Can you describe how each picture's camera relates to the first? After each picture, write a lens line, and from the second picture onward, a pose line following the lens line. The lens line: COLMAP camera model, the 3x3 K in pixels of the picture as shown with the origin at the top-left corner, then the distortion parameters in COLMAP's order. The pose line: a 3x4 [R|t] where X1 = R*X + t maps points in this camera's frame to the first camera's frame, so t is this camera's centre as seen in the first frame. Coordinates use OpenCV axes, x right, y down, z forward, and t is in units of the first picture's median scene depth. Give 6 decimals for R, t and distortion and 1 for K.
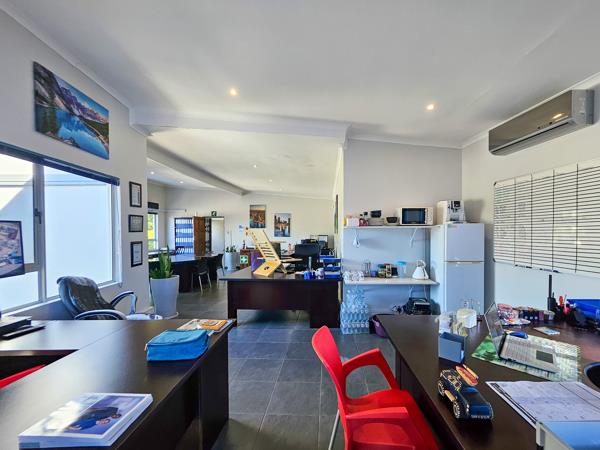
lens RADIAL K [[236.7, 0, 308.1], [0, 236.7, 237.8], [0, 0, 1]] dist [0.000903, 0.000830]
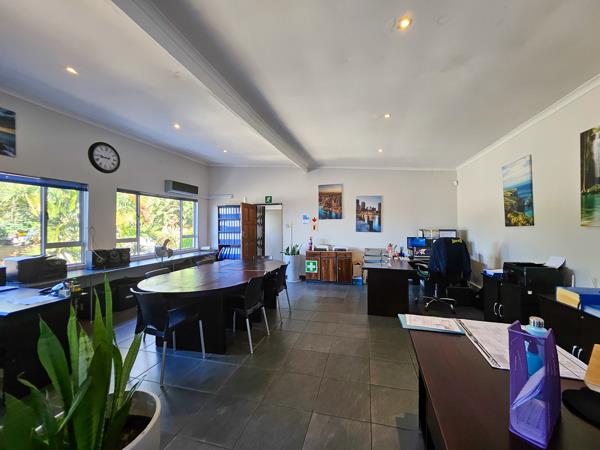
lens RADIAL K [[236.7, 0, 299.5], [0, 236.7, 222.8], [0, 0, 1]] dist [0.000903, 0.000830]
pose [[0.973870, -0.006114, -0.227022, -0.147791], [-0.001339, 0.999466, -0.032658, -0.008671], [0.227101, 0.032108, 0.973342, 0.334362]]
